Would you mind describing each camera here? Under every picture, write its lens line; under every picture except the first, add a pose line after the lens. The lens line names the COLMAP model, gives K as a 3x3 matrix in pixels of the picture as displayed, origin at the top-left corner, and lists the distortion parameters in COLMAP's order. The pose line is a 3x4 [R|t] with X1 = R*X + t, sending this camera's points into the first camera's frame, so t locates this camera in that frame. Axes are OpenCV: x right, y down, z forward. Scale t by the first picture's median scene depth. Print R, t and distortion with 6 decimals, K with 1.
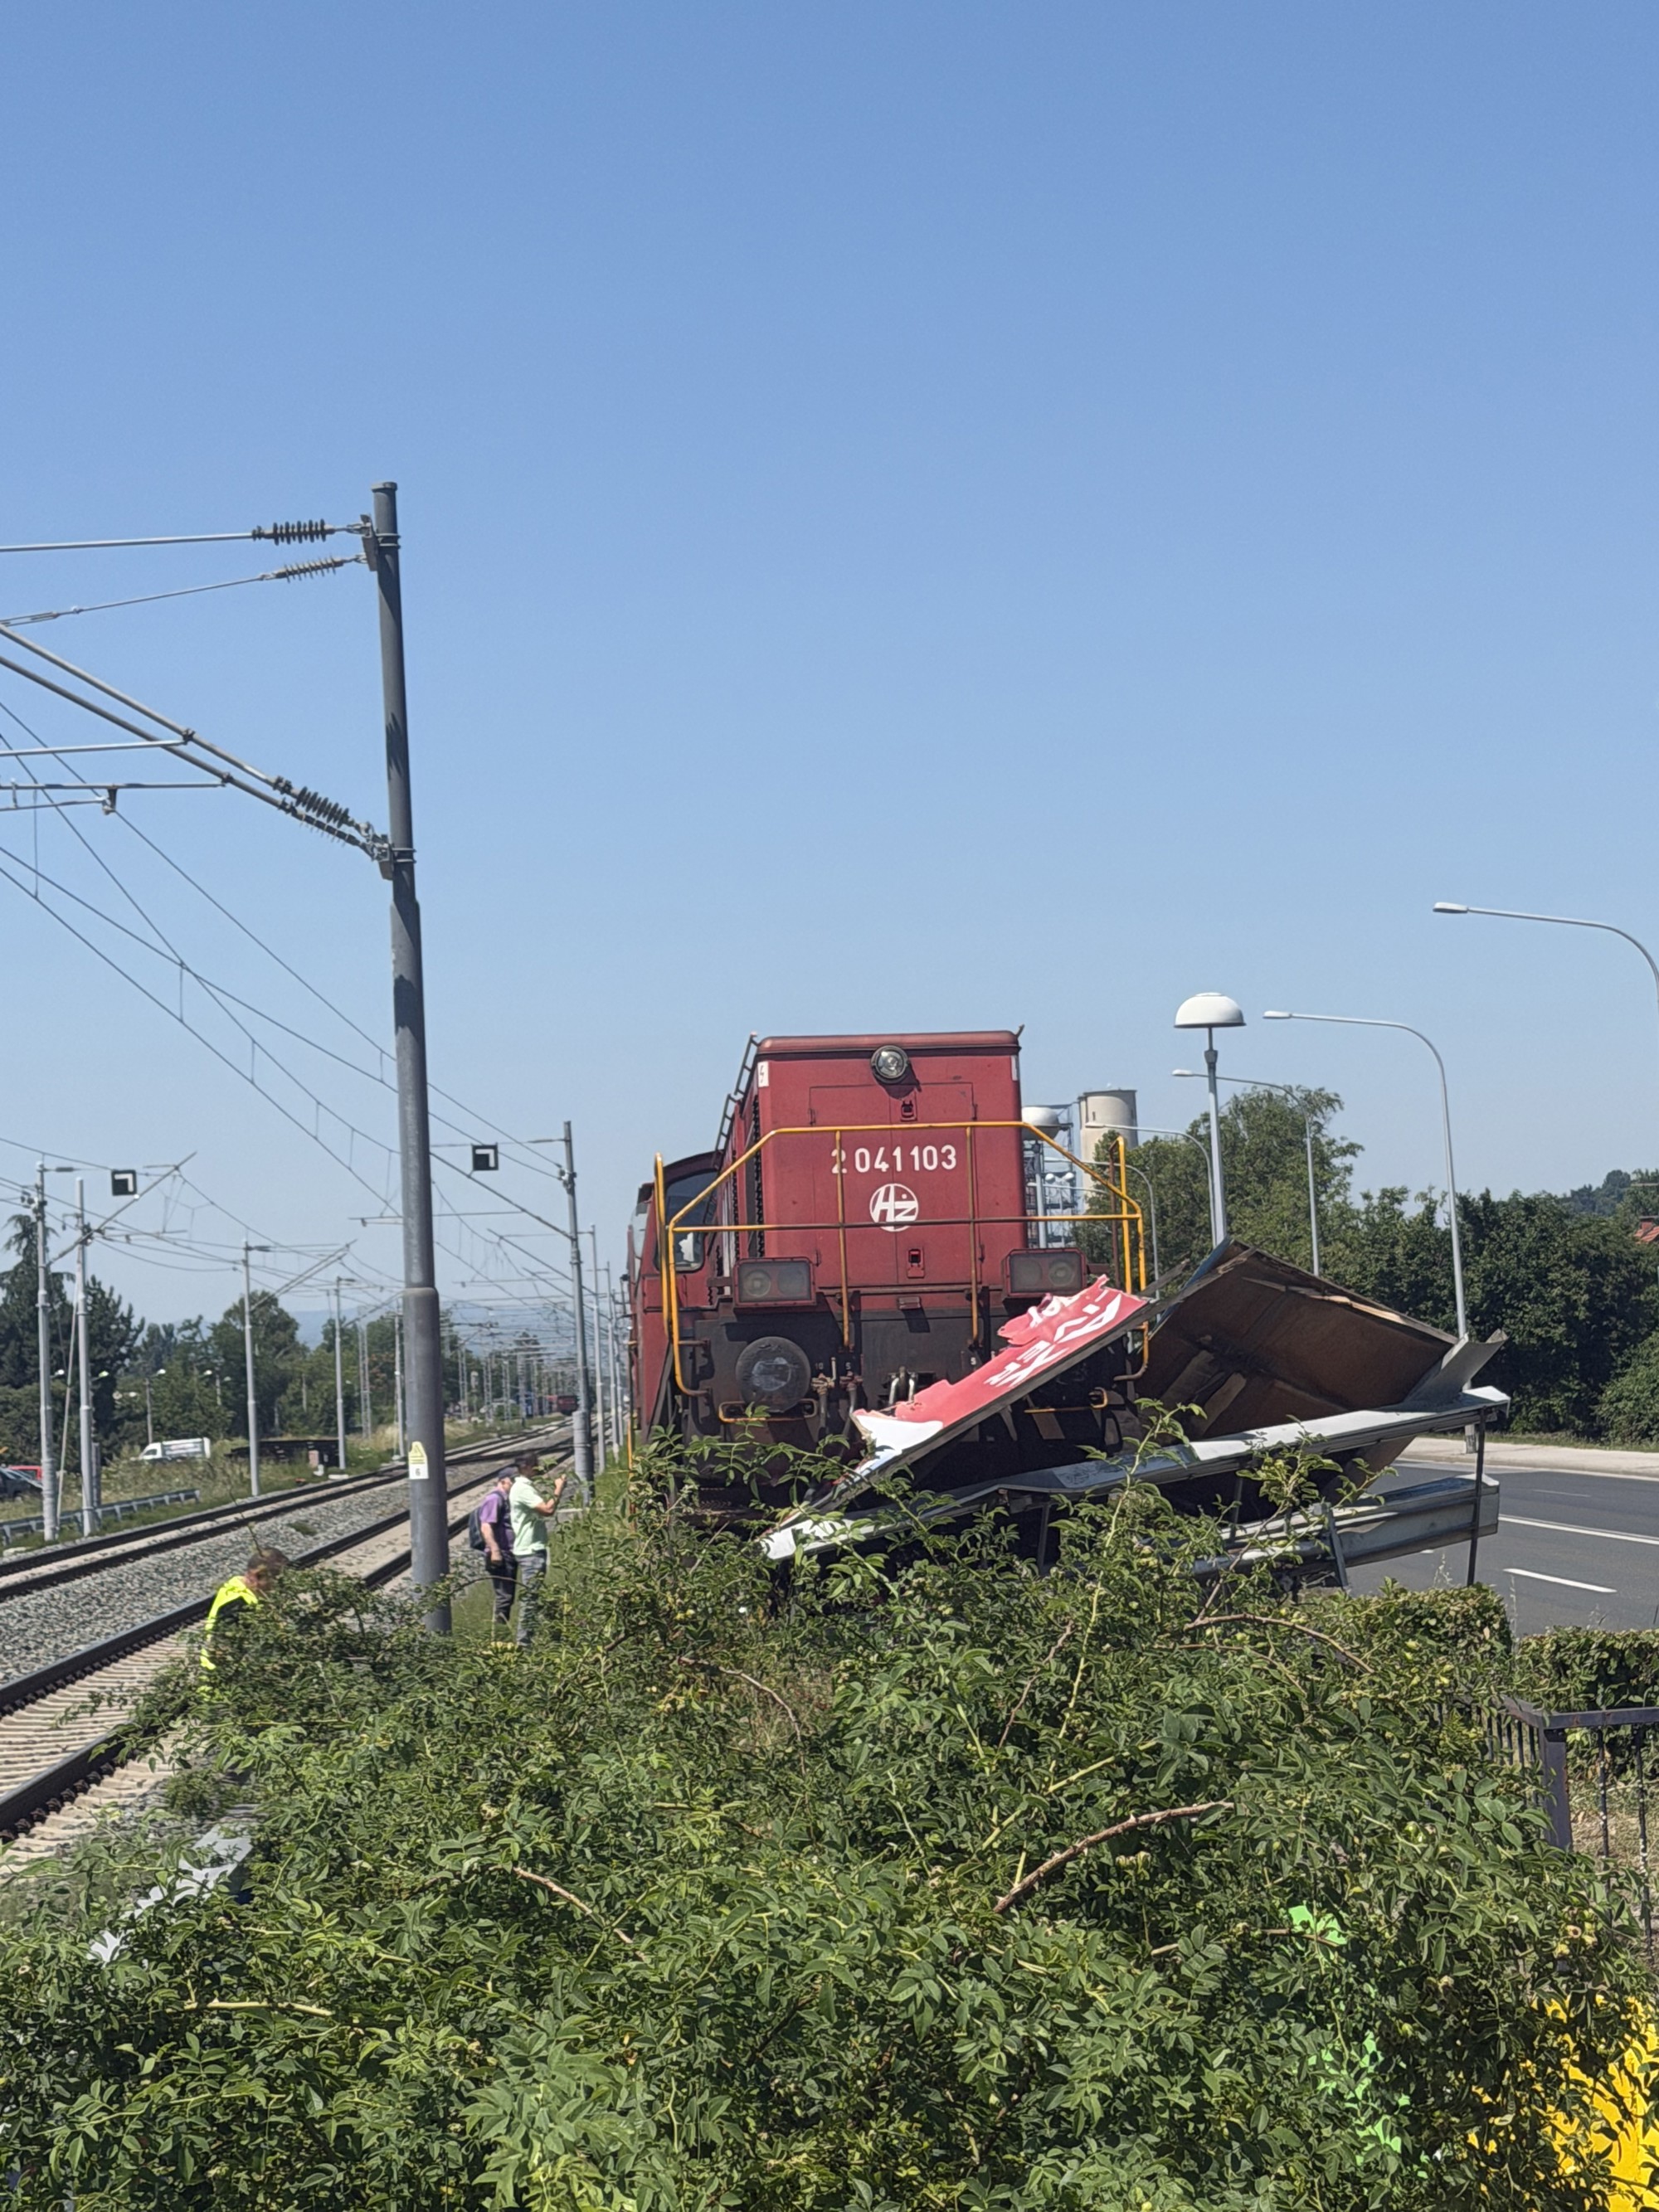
lens RADIAL K [[4584.0, 0, 824.8], [0, 4584.0, 1161.4], [0, 0, 1]] dist [0.182044, -0.395989]
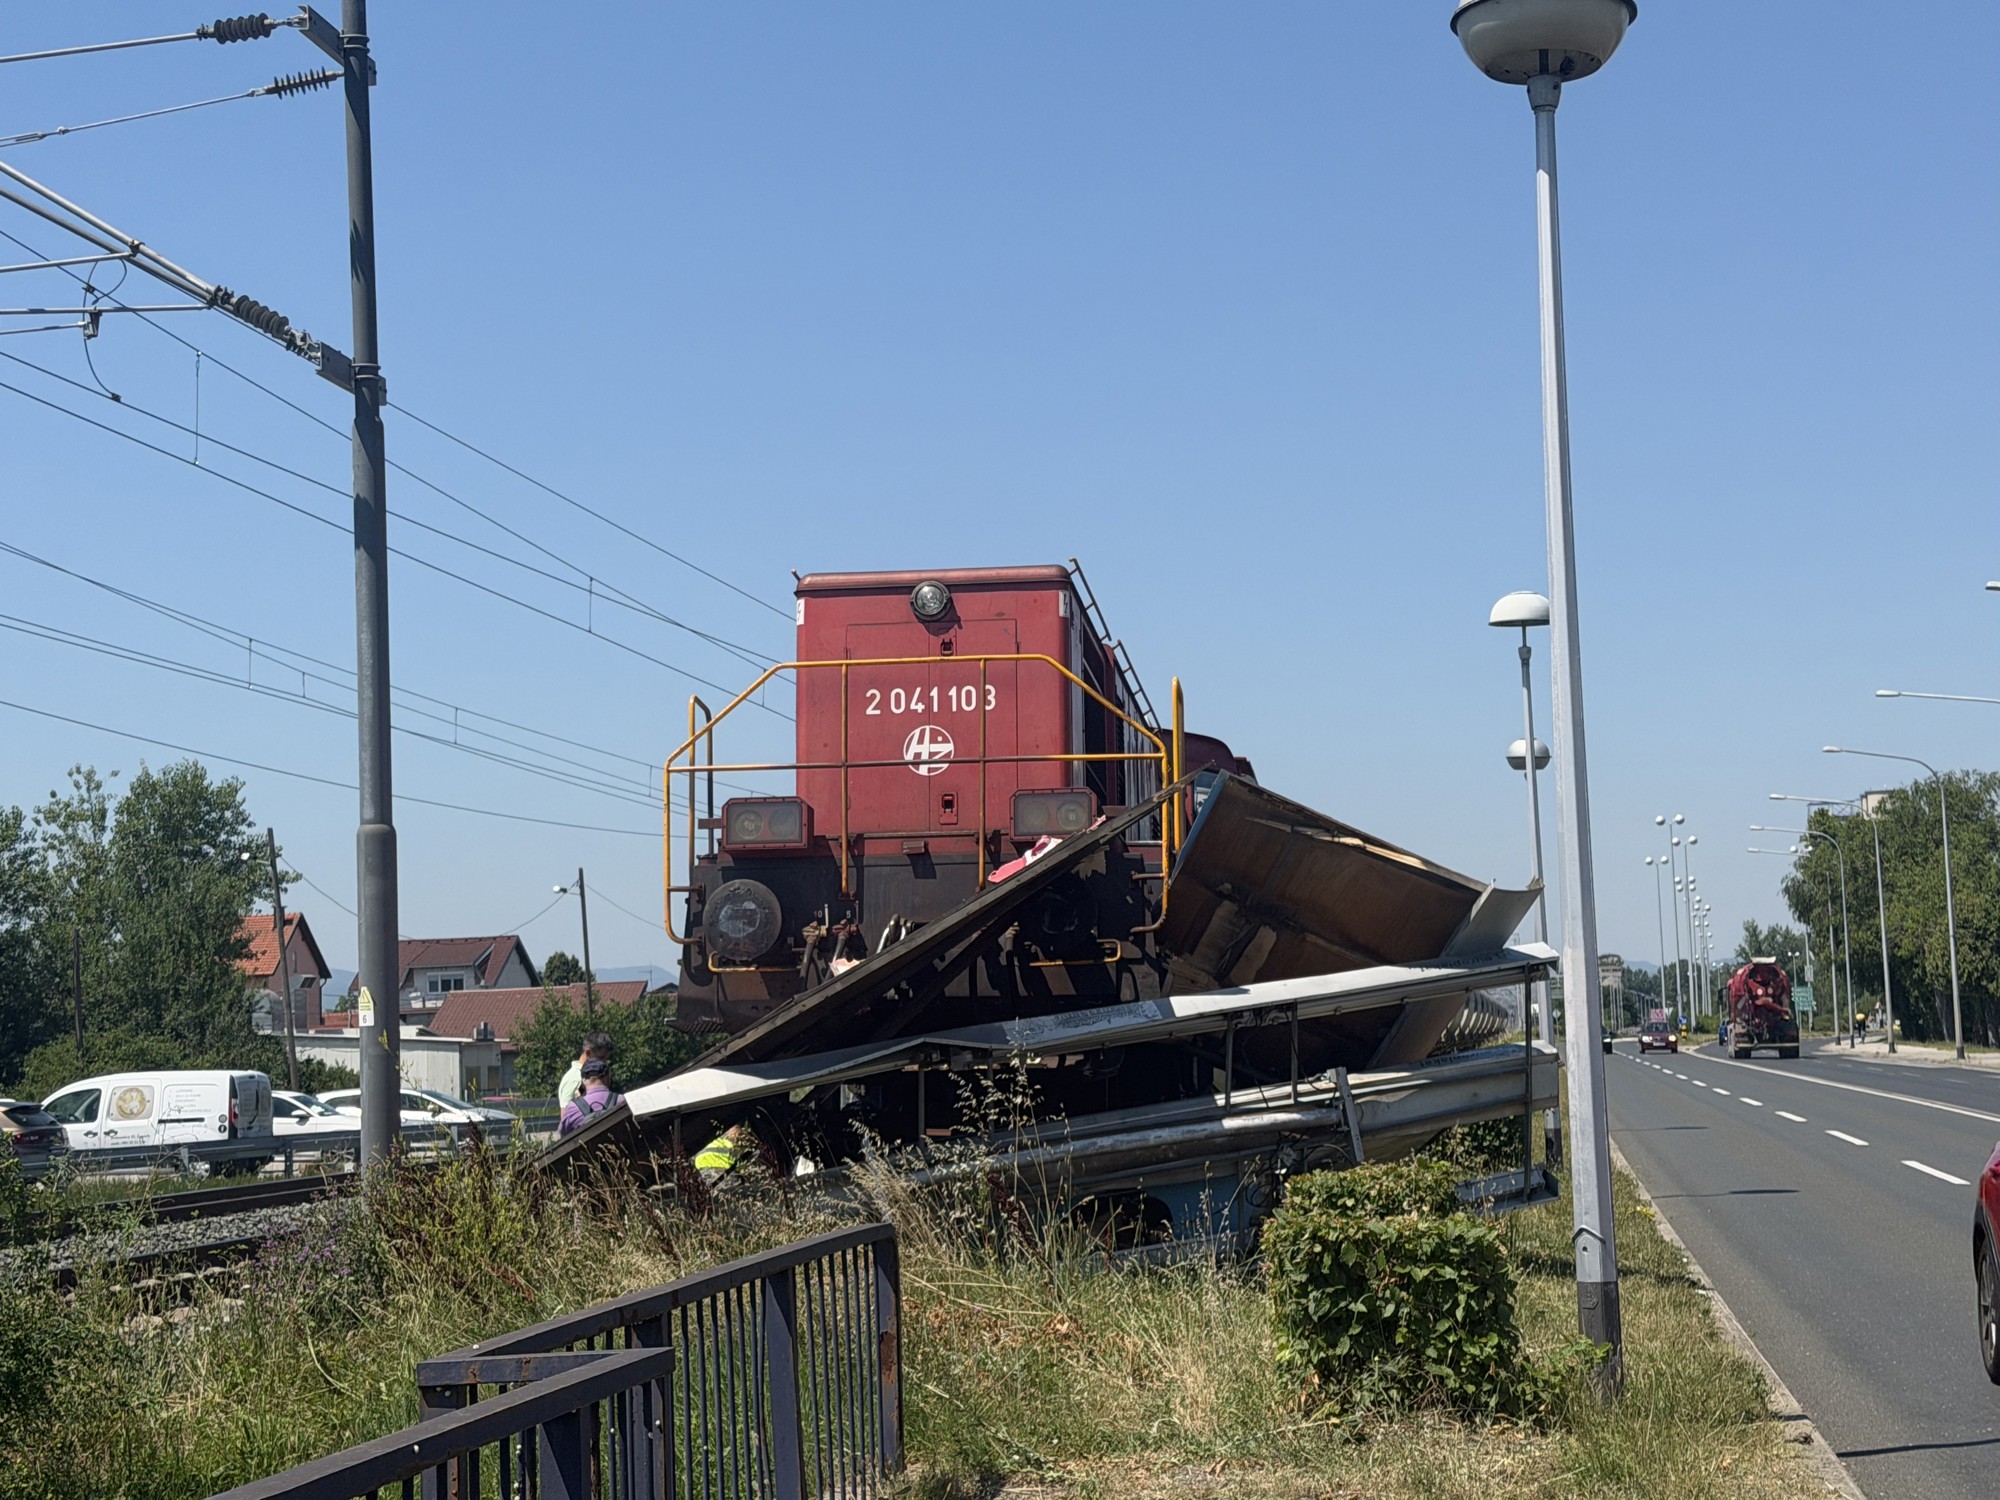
lens RADIAL K [[3354.0, 0, 990.3], [0, 3354.0, 772.4], [0, 0, 1]] dist [0.164995, -0.065626]
pose [[0.978815, -0.001189, -0.204743, 0.174356], [-0.003553, 0.999734, -0.022793, 0.031248], [0.204716, 0.023037, 0.978550, 0.334645]]
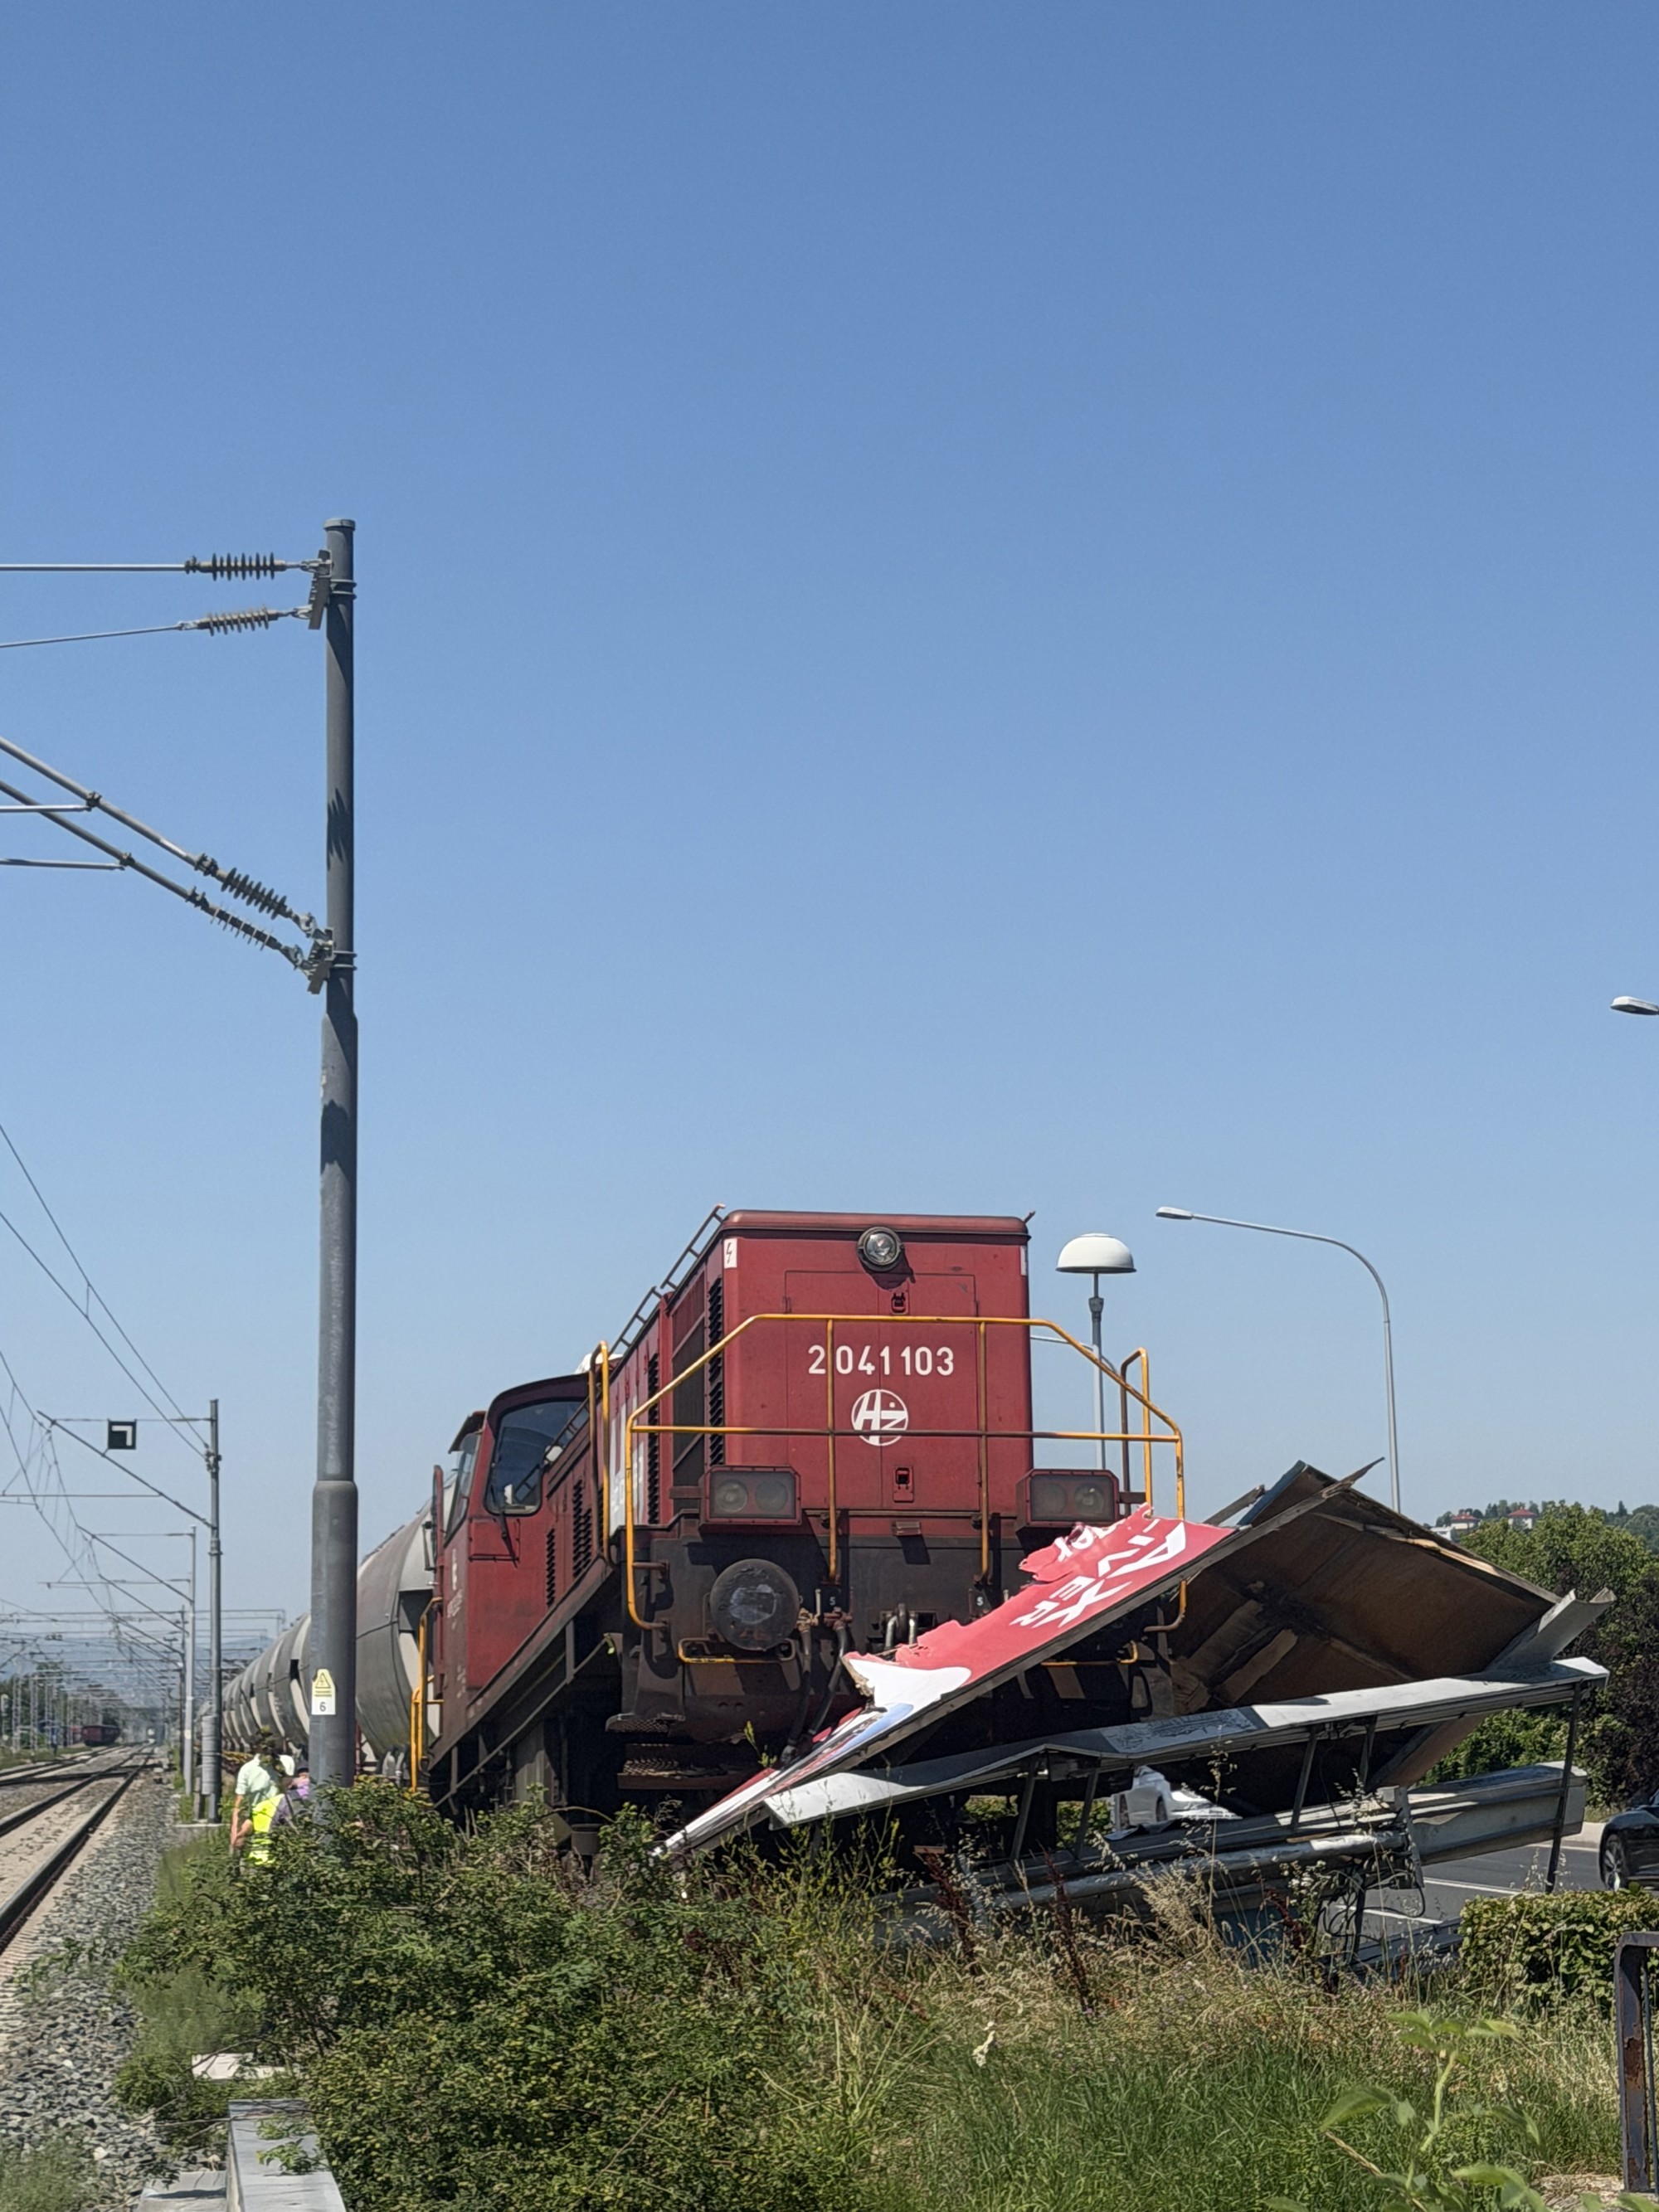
lens RADIAL K [[4638.4, 0, 850.1], [0, 4638.4, 1117.8], [0, 0, 1]] dist [0.139804, 0.086321]
pose [[0.993365, 0.051022, 0.103069, -0.083565], [-0.042189, 0.995389, -0.086142, 0.029795], [-0.106989, 0.081222, 0.990937, 0.154293]]
